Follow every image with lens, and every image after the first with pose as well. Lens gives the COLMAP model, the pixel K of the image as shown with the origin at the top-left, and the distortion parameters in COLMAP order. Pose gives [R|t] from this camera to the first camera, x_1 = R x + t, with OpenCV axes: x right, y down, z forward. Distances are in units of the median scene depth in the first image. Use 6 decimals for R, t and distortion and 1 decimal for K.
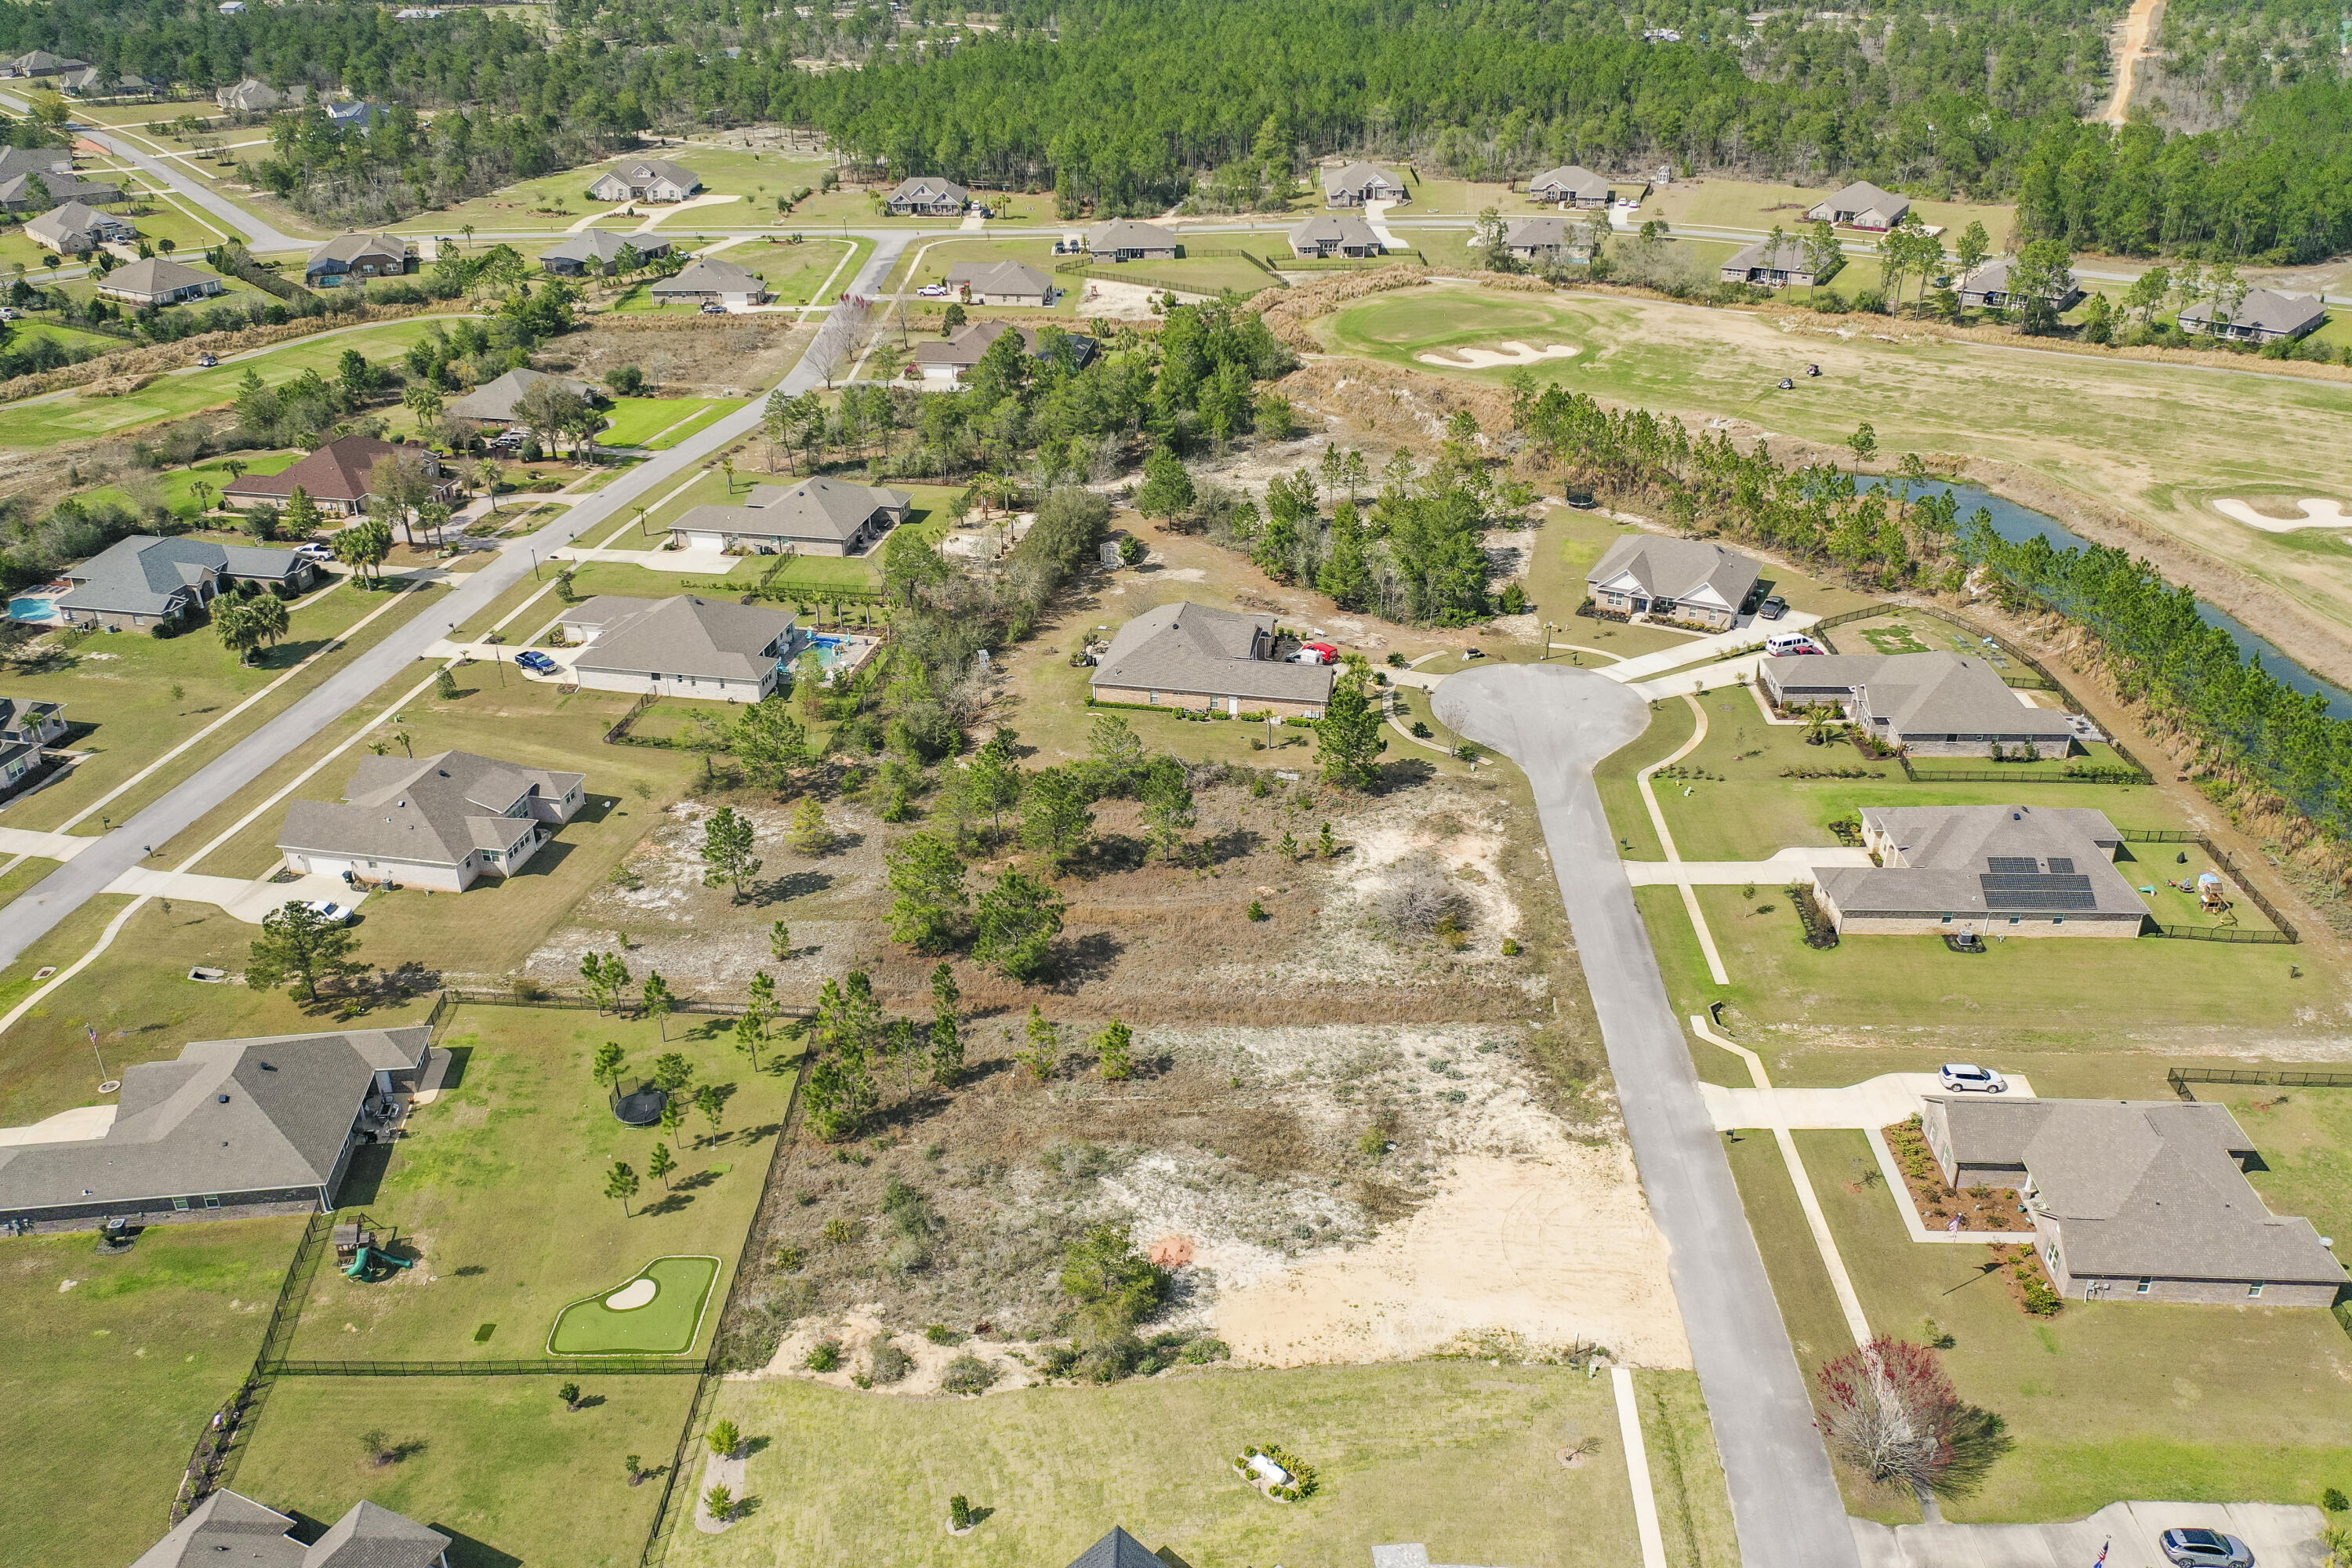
lens RADIAL K [[1843.2, 0, 1183.8], [0, 1843.2, 786.5], [0, 0, 1]] dist [0.012063, 0.000586]
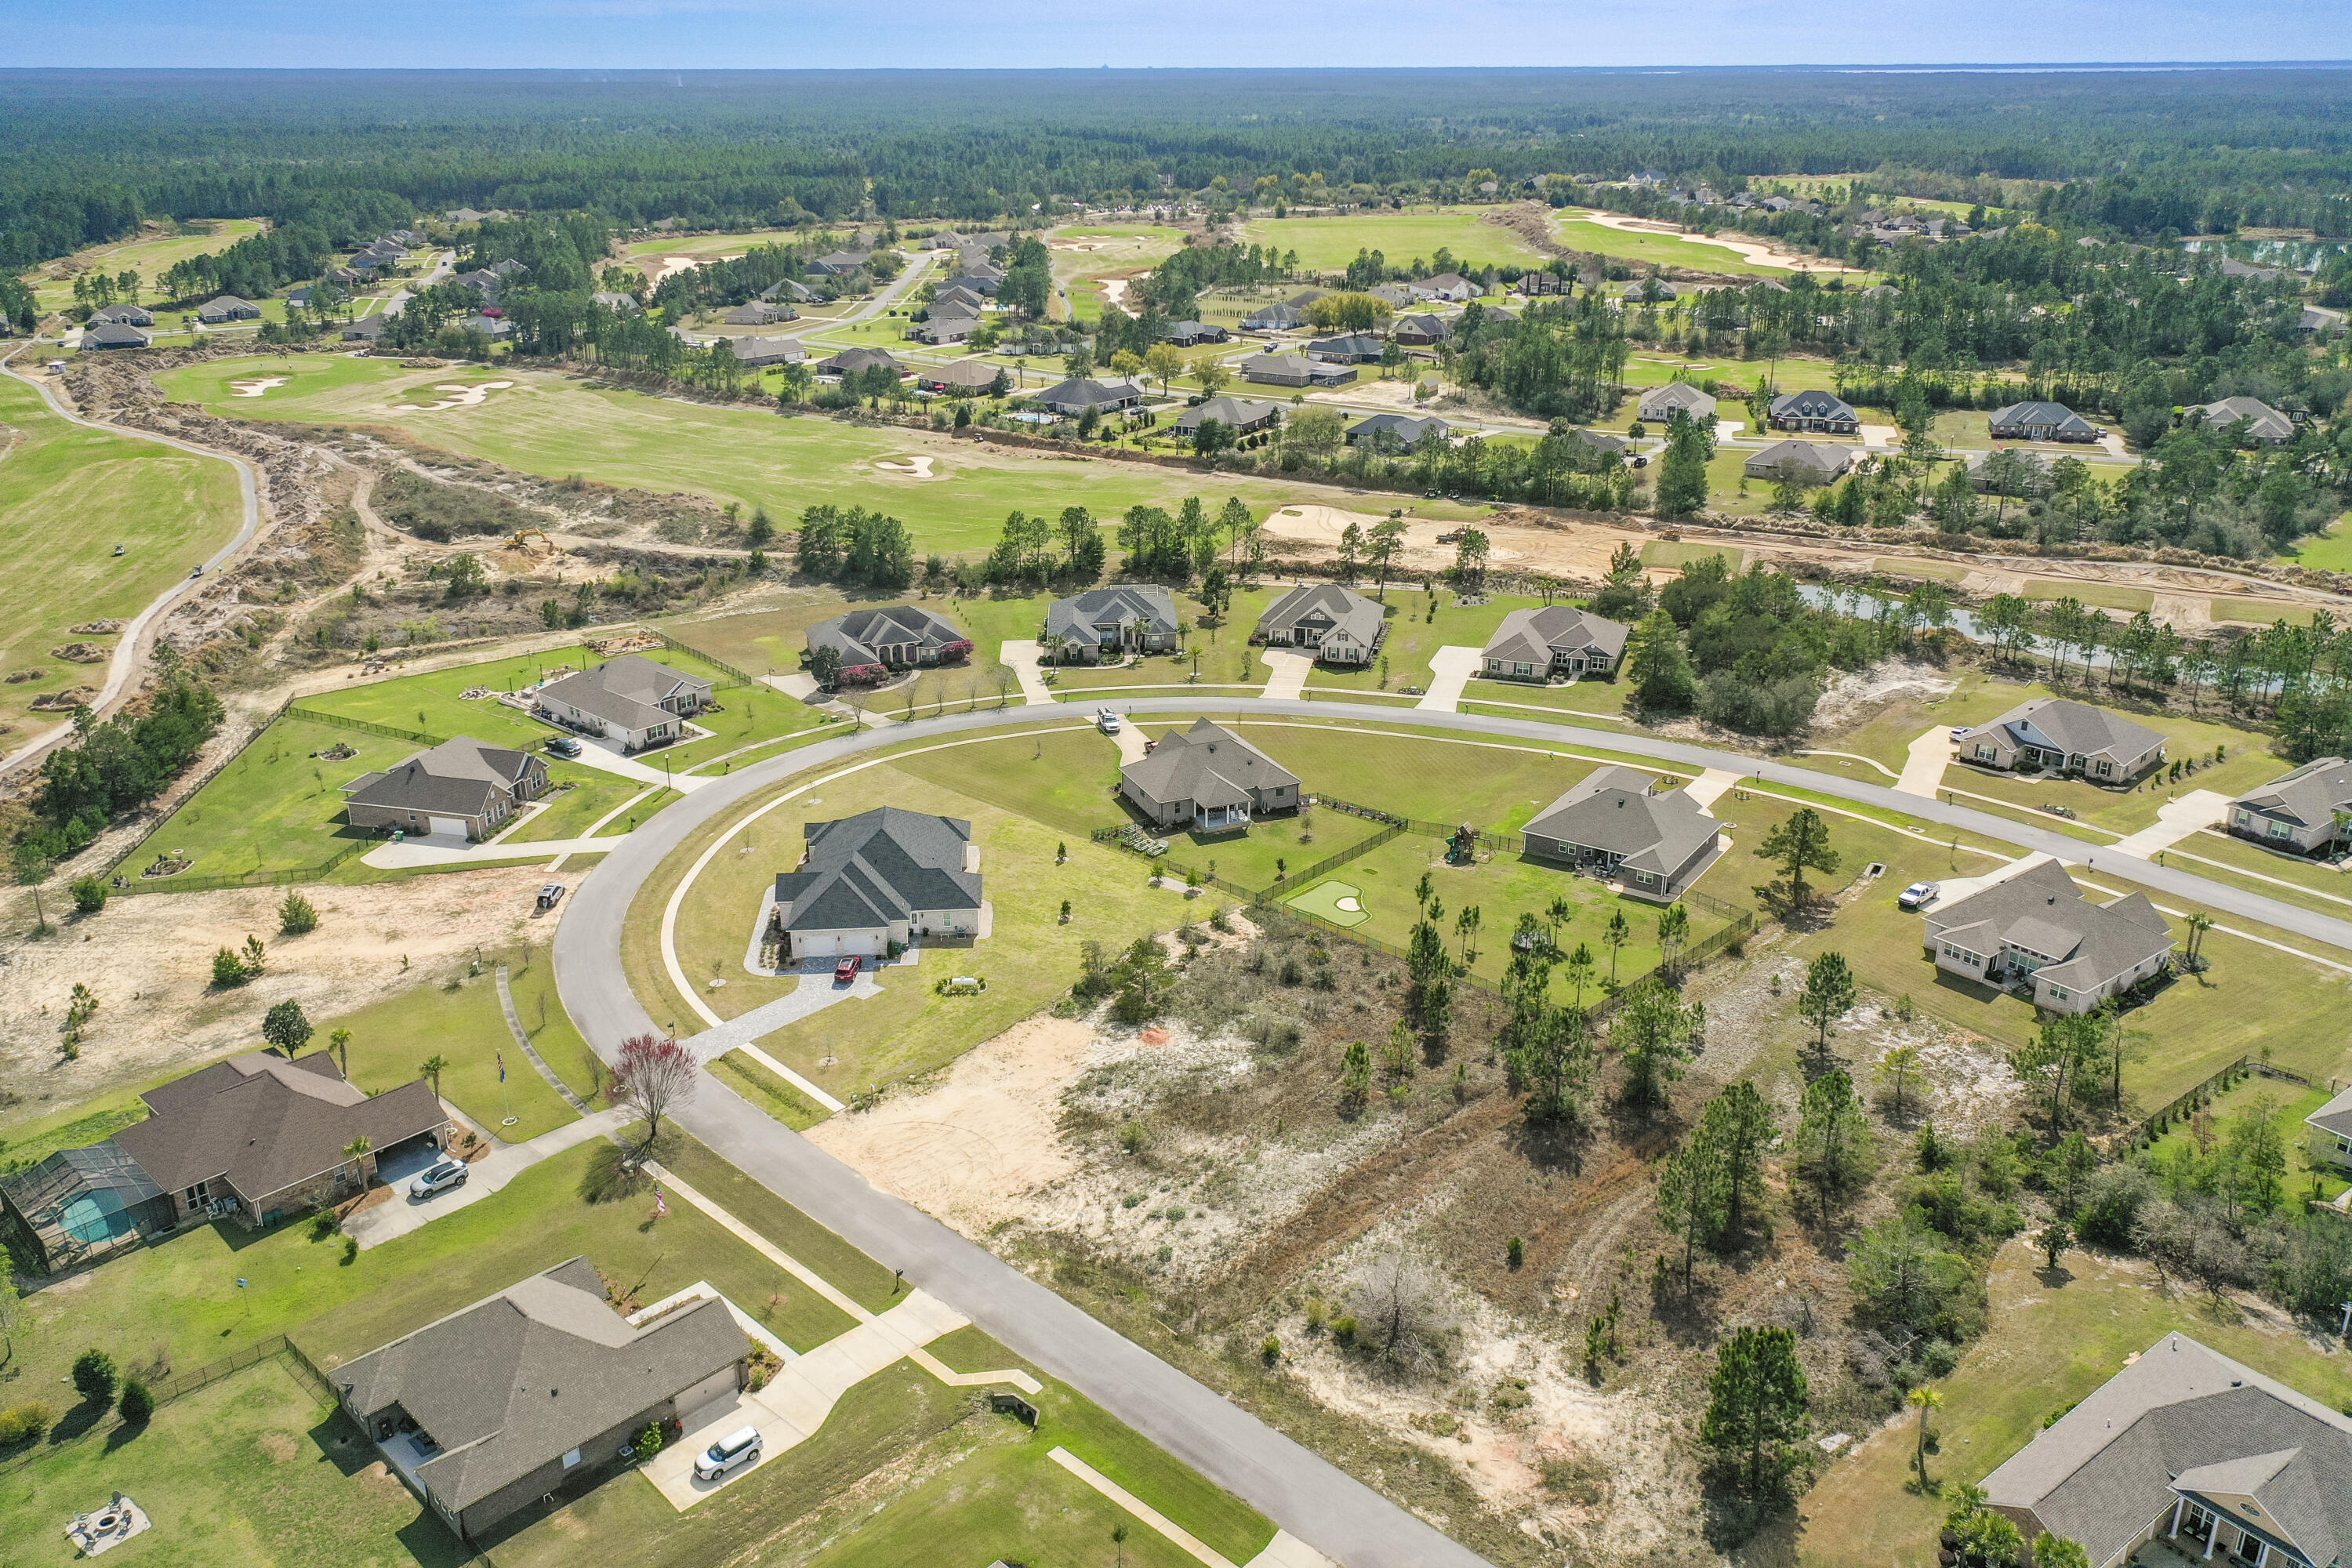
lens RADIAL K [[1869.5, 0, 1181.1], [0, 1869.5, 783.2], [0, 0, 1]] dist [0.013468, -0.000203]
pose [[-0.659878, 0.276816, -0.698522, 0.653541], [-0.340790, 0.718277, 0.606581, -0.533095], [0.669644, 0.638319, -0.379639, 1.030797]]
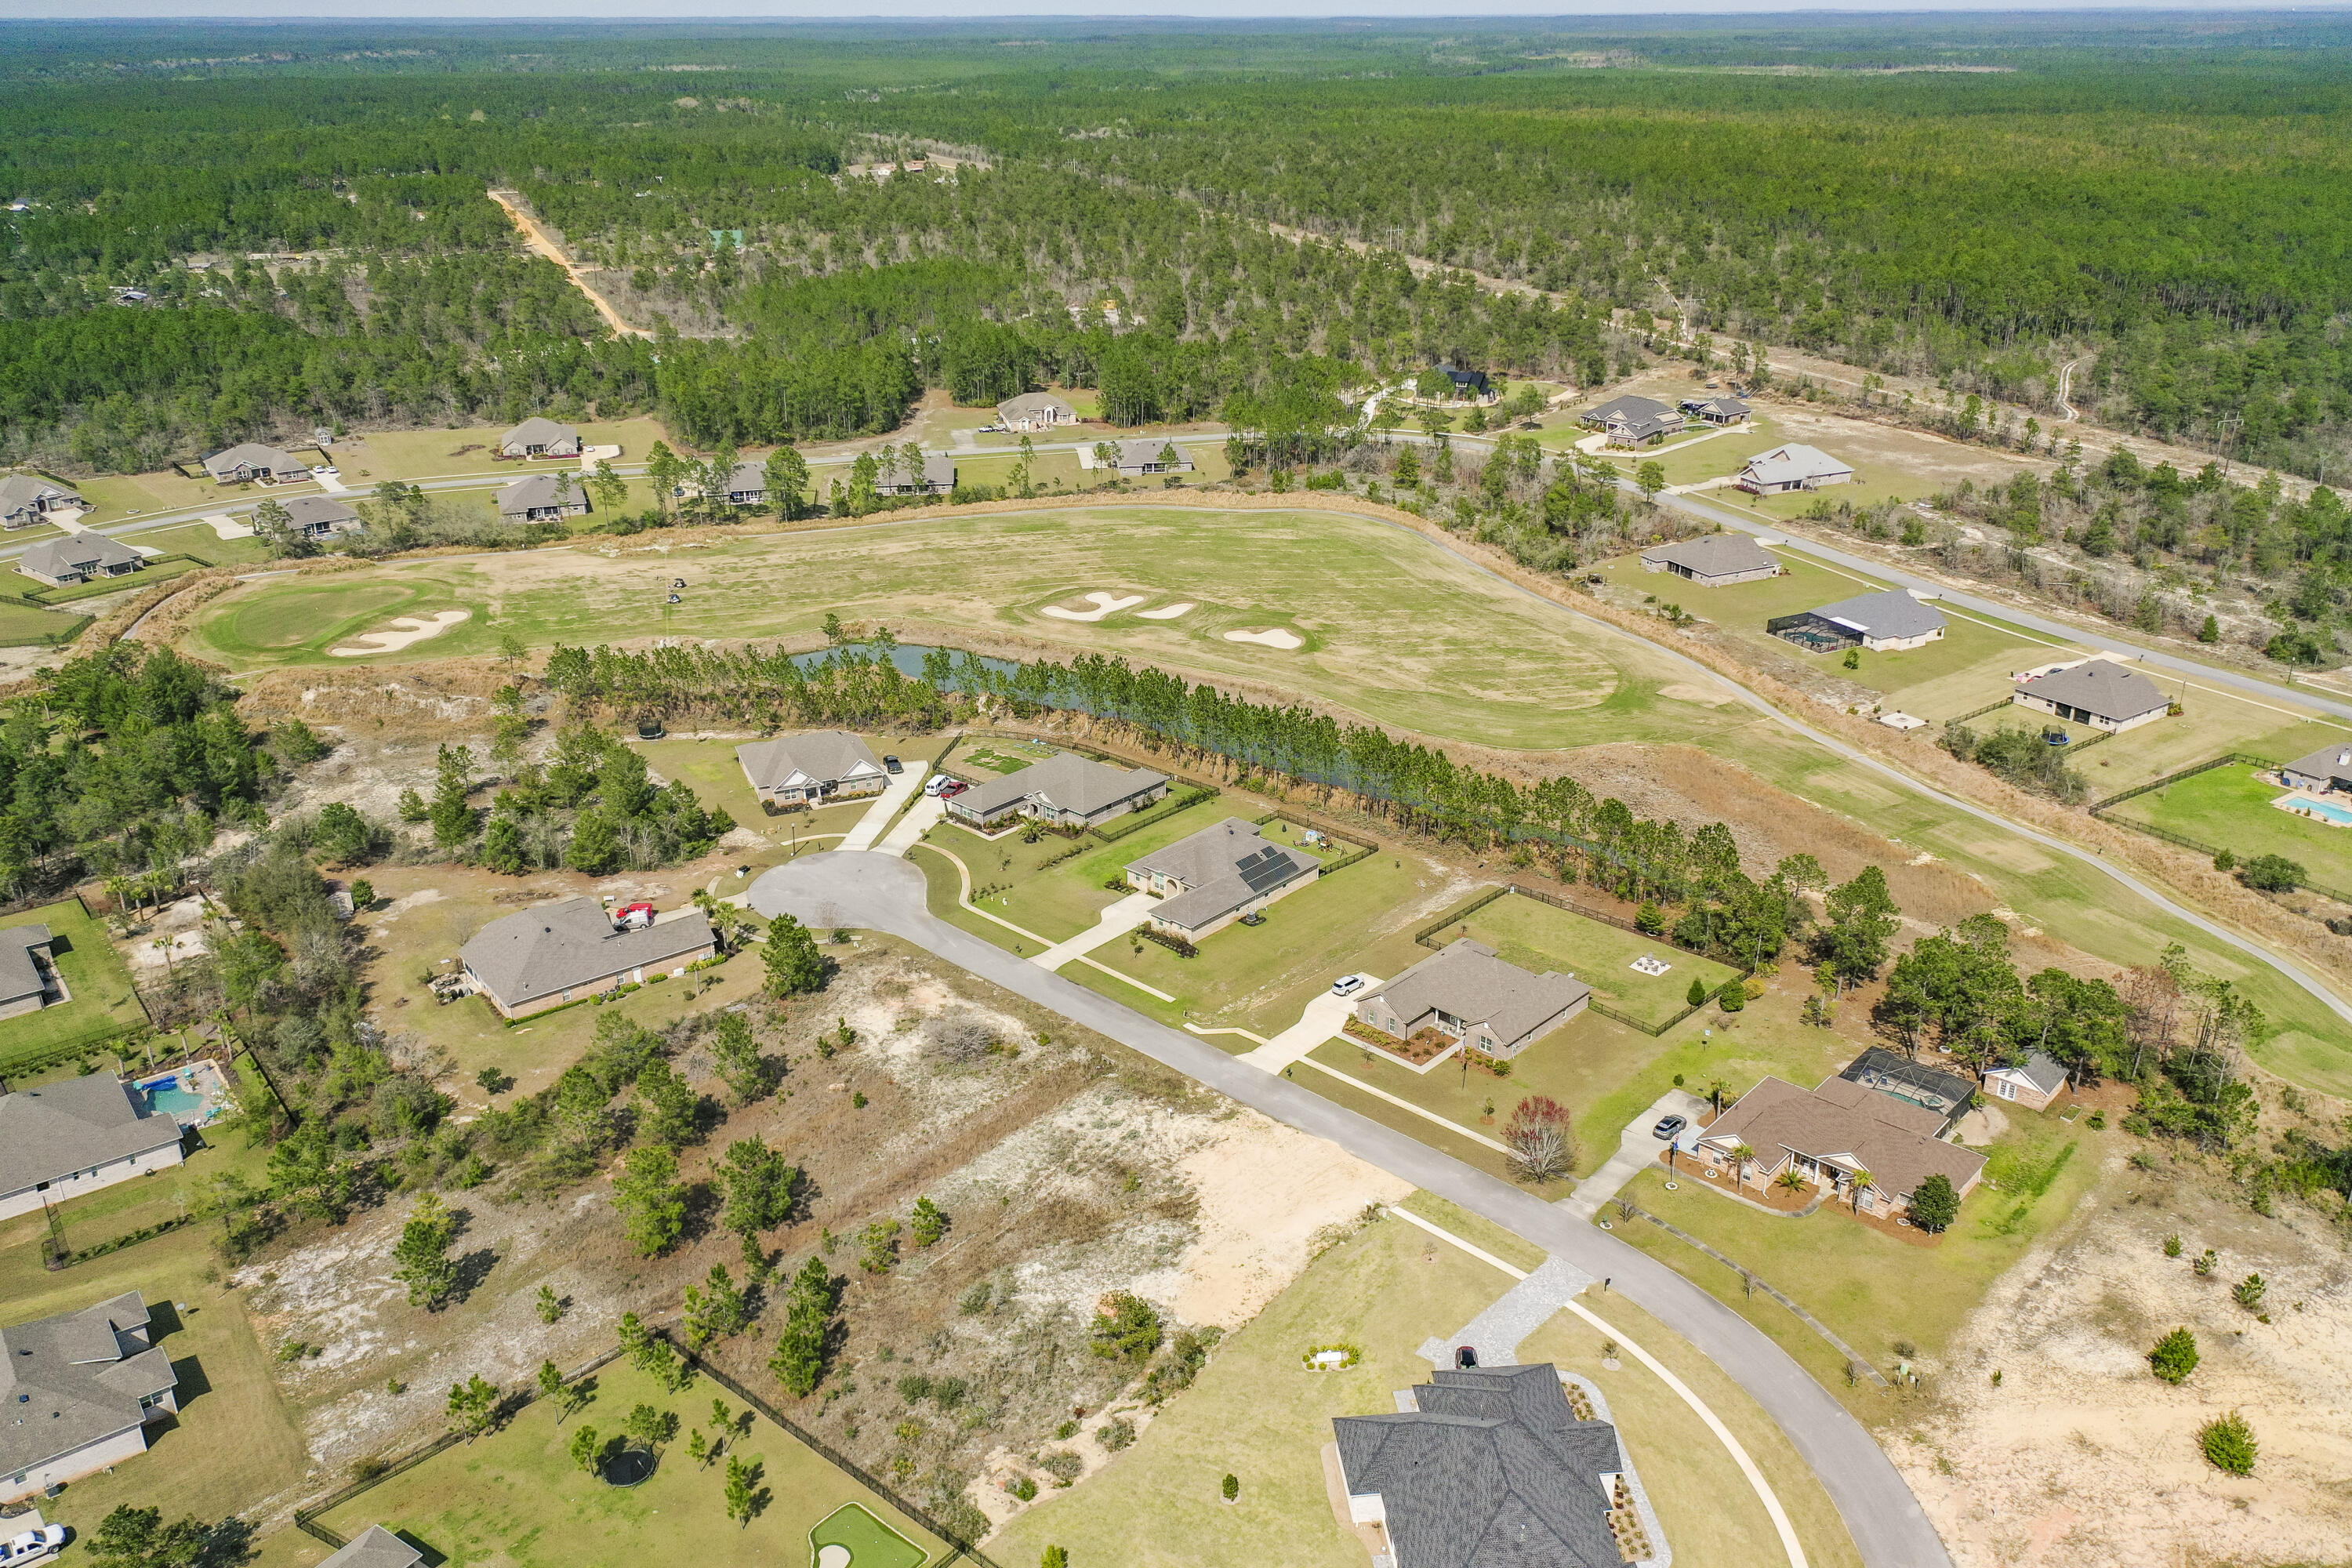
lens RADIAL K [[1838.6, 0, 1176.0], [0, 1838.6, 784.0], [0, 0, 1]] dist [0.005254, 0.004540]
pose [[0.651857, -0.290430, 0.700524, -0.577659], [0.352810, 0.933842, 0.058862, -0.116846], [-0.671273, 0.208782, 0.711198, -0.037913]]
